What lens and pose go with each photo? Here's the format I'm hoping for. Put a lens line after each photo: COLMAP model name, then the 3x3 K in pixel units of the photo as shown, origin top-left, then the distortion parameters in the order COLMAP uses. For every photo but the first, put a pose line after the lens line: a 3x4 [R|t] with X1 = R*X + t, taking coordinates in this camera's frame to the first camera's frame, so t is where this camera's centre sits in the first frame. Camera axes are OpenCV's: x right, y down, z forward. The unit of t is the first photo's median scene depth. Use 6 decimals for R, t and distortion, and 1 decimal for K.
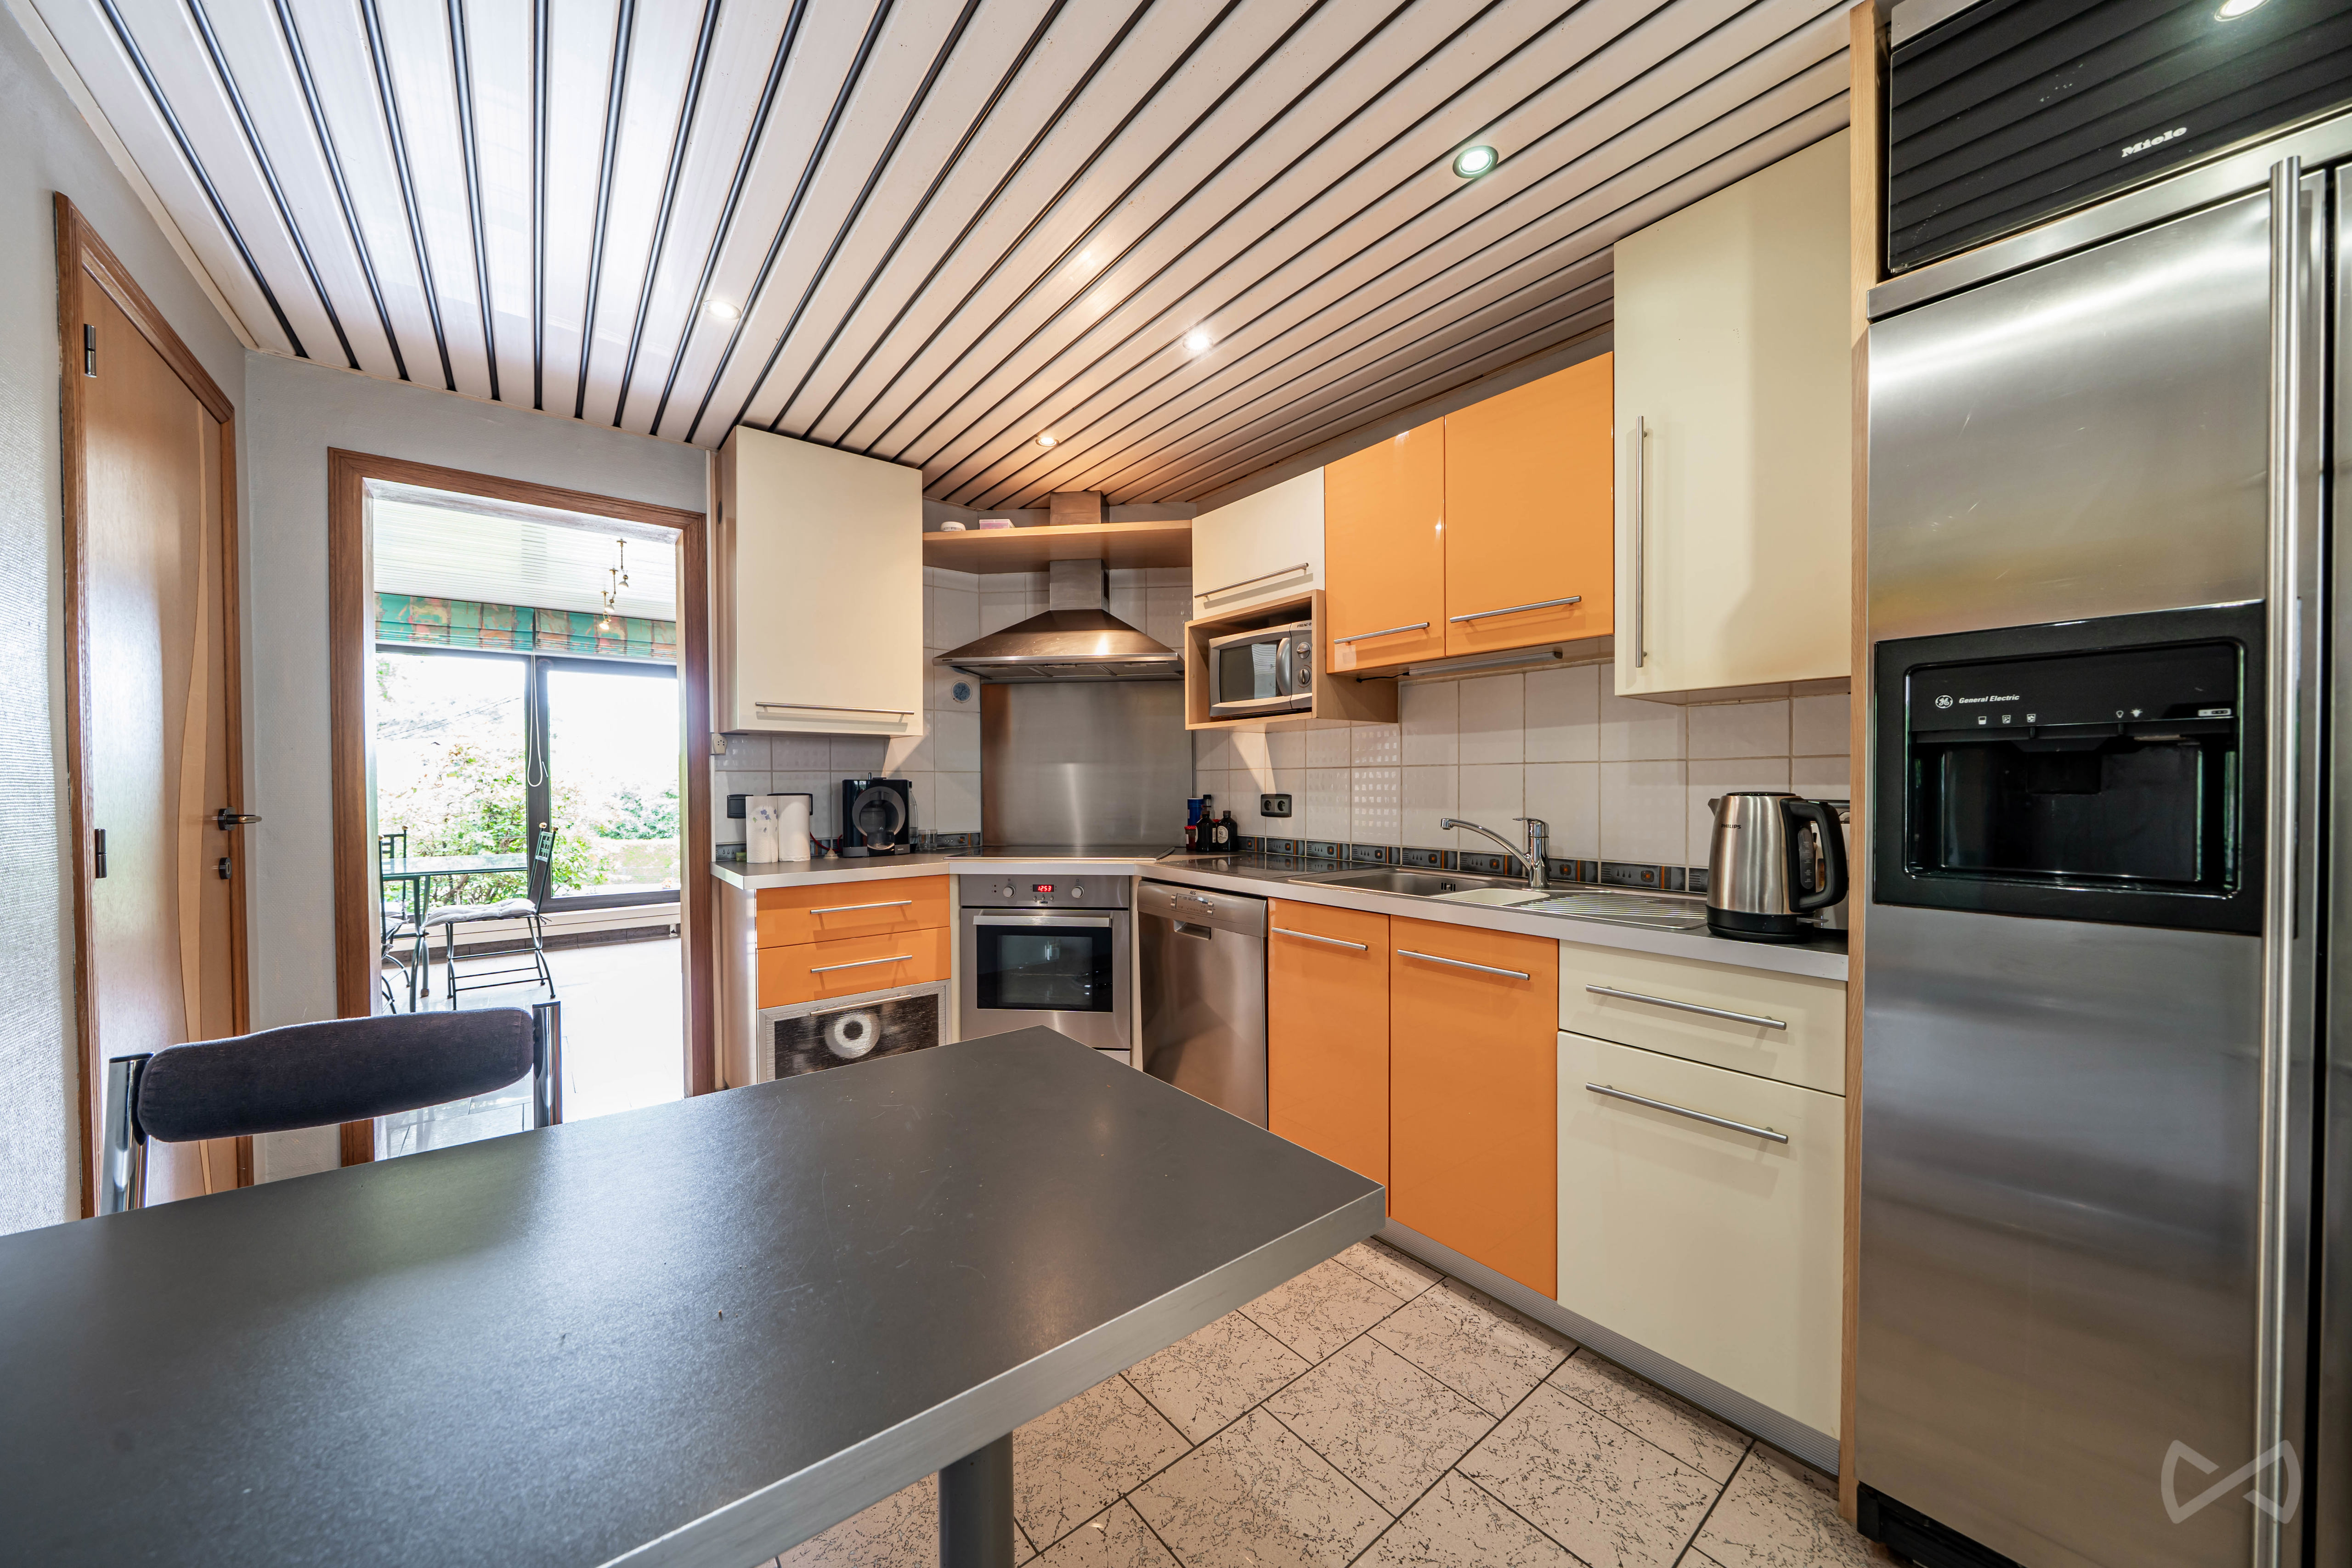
lens RADIAL K [[803.0, 0, 1198.4], [0, 803.0, 791.3], [0, 0, 1]] dist [-0.001428, -0.000021]
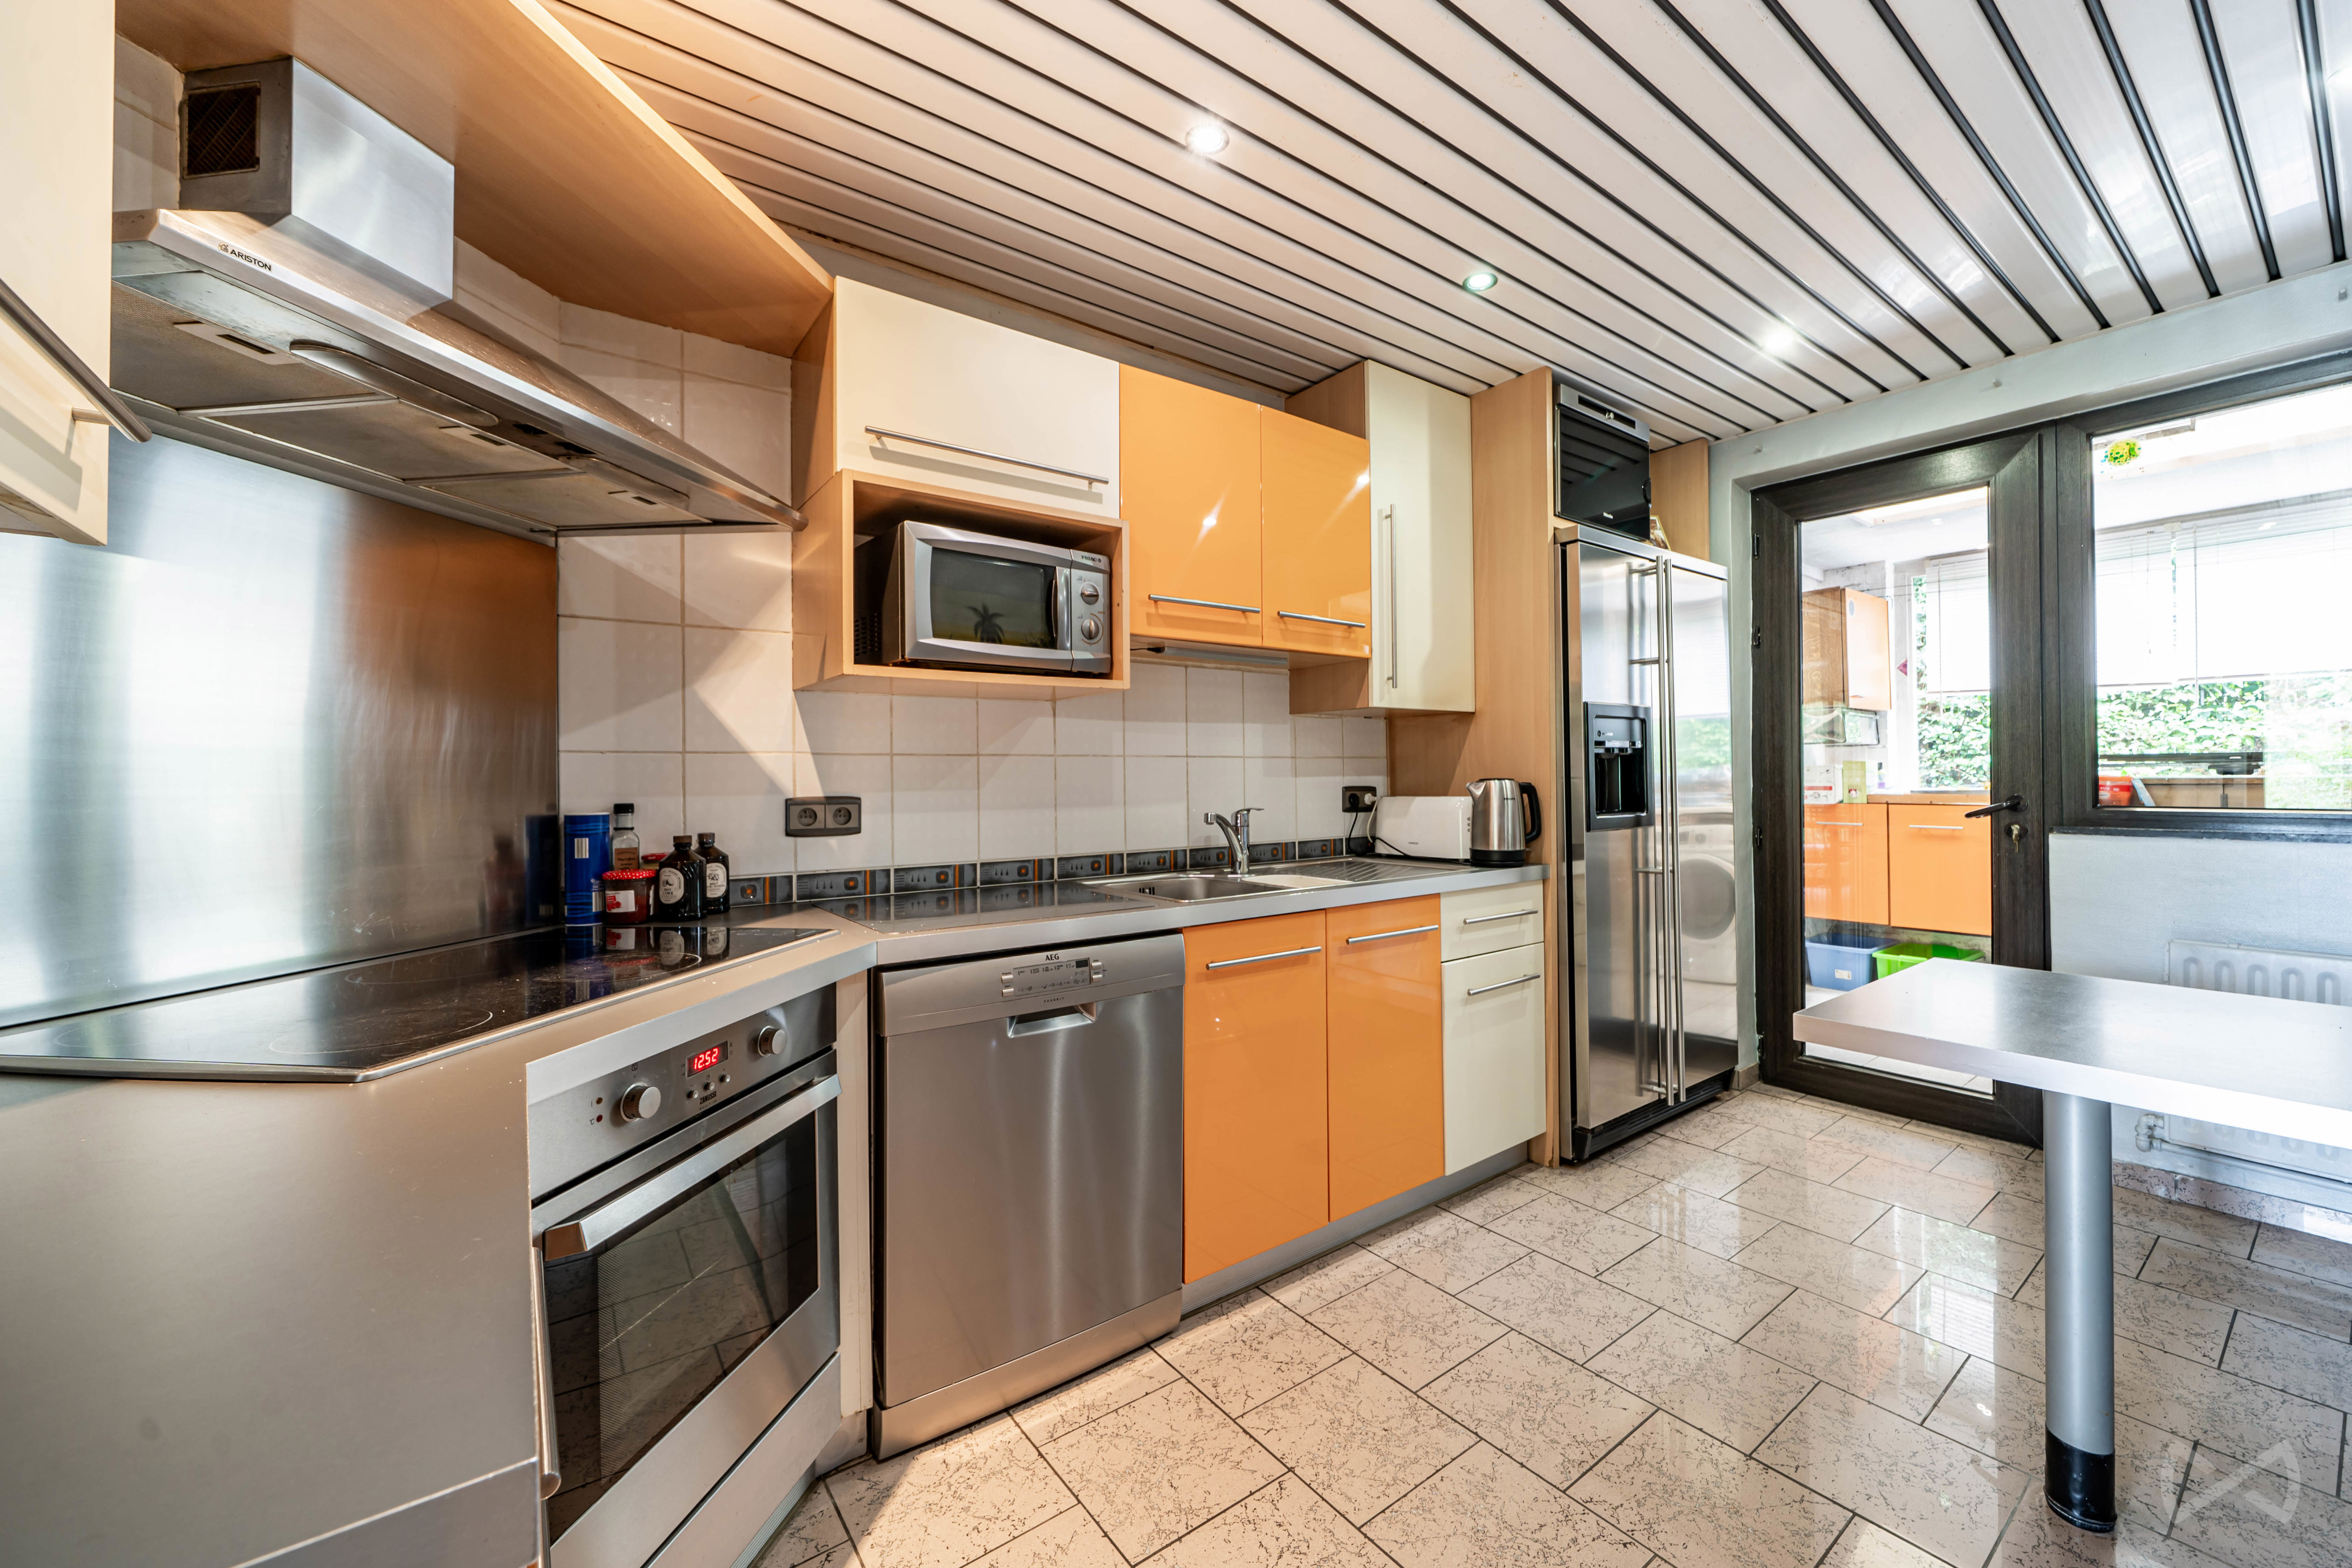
lens RADIAL K [[929.1, 0, 1197.4], [0, 929.1, 772.6], [0, 0, 1]] dist [0.003115, -0.000008]
pose [[0.042892, 0.006958, 0.999055, -0.672134], [0.018882, 0.999791, -0.007774, -0.004463], [-0.998901, 0.019197, 0.042752, 0.828945]]
